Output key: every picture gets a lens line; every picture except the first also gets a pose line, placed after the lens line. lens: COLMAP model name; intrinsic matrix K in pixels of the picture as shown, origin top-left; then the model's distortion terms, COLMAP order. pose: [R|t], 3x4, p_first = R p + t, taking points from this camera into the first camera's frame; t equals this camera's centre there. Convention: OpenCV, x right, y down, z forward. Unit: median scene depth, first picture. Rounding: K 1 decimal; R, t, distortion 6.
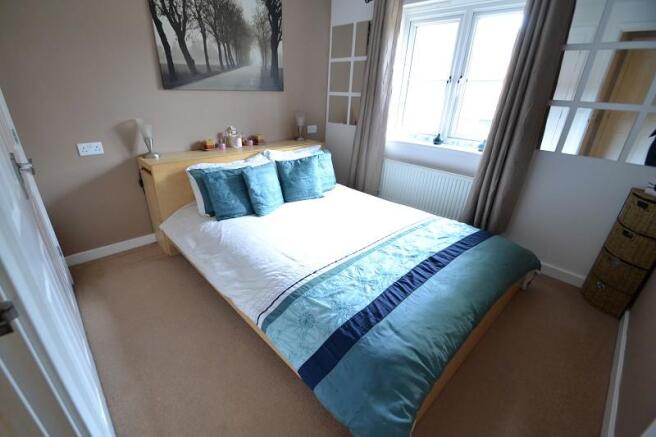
lens RADIAL K [[293.4, 0, 328.0], [0, 293.4, 218.5], [0, 0, 1]] dist [-0.025210, -0.000228]
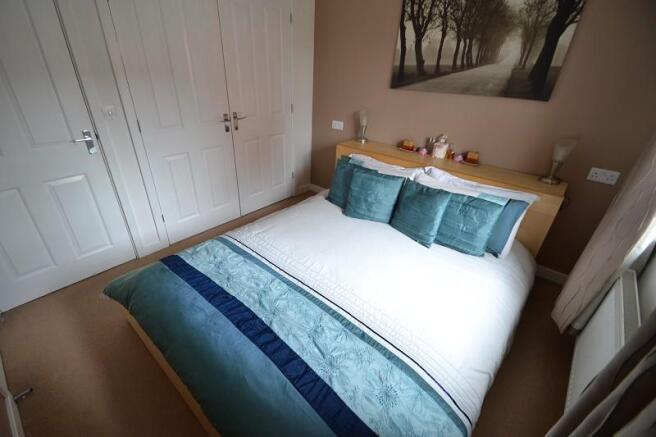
lens RADIAL K [[303.3, 0, 299.1], [0, 303.3, 217.9], [0, 0, 1]] dist [-0.000221, -0.018006]
pose [[0.042603, 0.436159, -0.898861, 0.677986], [-0.420096, 0.824100, 0.379971, -0.312409], [0.906479, 0.361420, 0.218338, 0.572945]]
